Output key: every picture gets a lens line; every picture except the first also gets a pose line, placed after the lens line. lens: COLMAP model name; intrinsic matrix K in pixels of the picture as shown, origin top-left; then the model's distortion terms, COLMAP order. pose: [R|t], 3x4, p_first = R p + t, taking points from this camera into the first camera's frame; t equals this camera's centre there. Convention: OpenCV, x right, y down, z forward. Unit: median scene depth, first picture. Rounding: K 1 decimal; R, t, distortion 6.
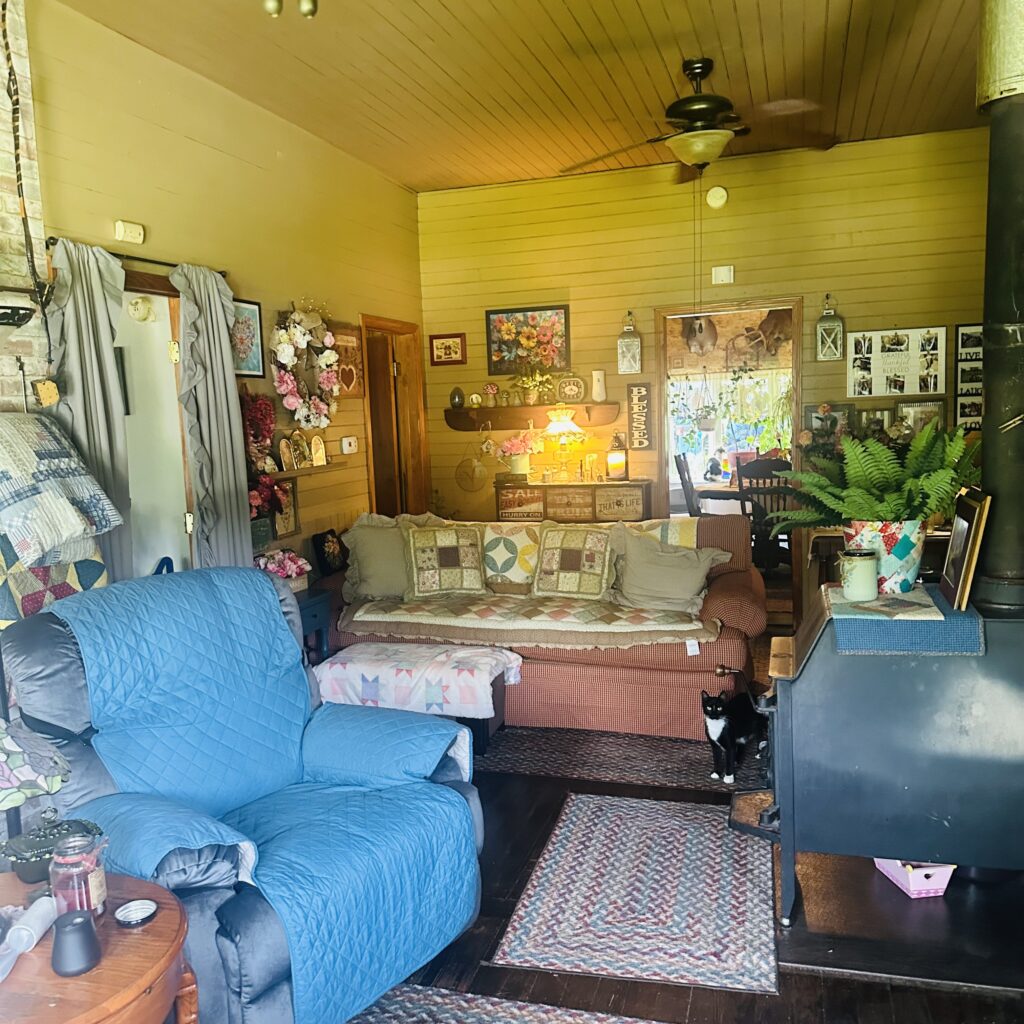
lens RADIAL K [[955.7, 0, 514.0], [0, 955.7, 500.8], [0, 0, 1]] dist [0.175920, -0.348305]
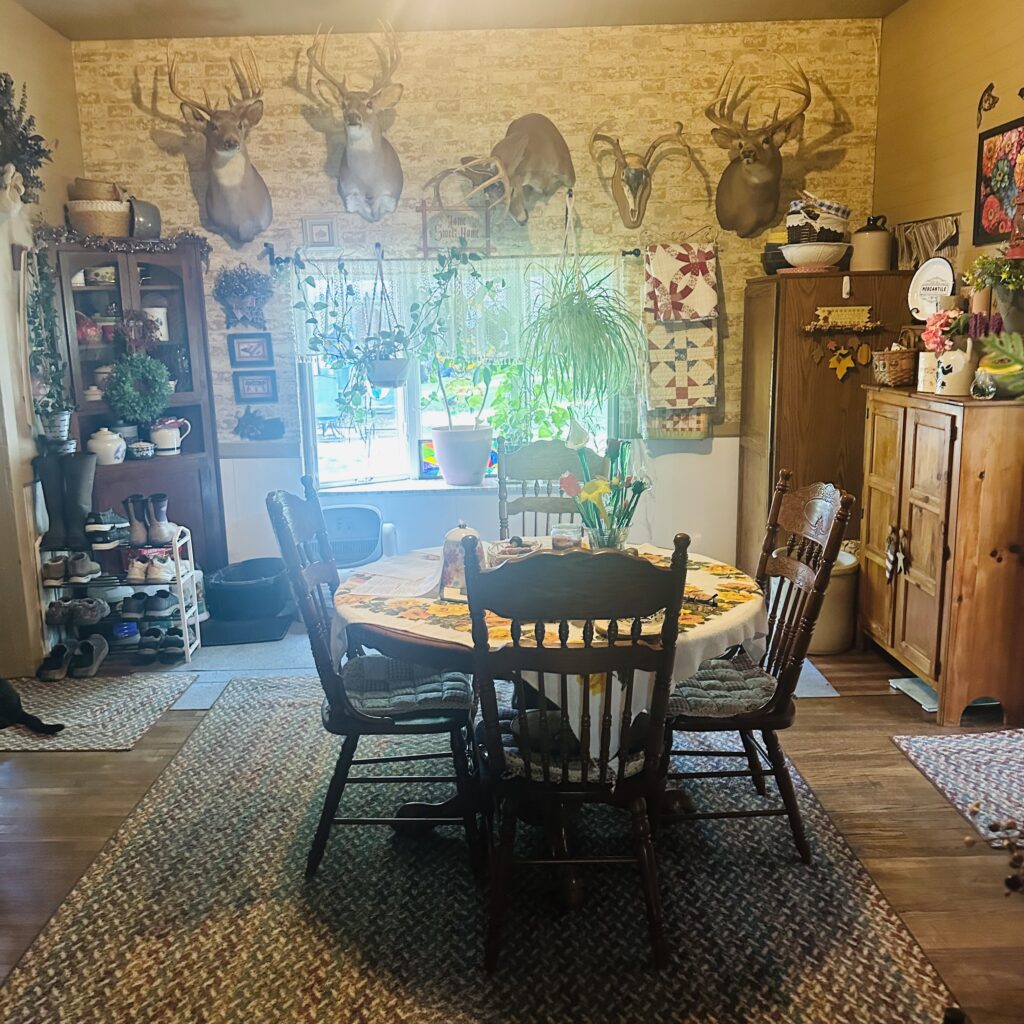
lens RADIAL K [[955.7, 0, 514.0], [0, 955.7, 500.8], [0, 0, 1]] dist [0.175920, -0.348305]
pose [[0.954261, -0.035712, 0.296835, 0.118633], [0.009794, 0.996041, 0.088349, -0.057885], [-0.298815, -0.081401, 0.950833, 0.534156]]
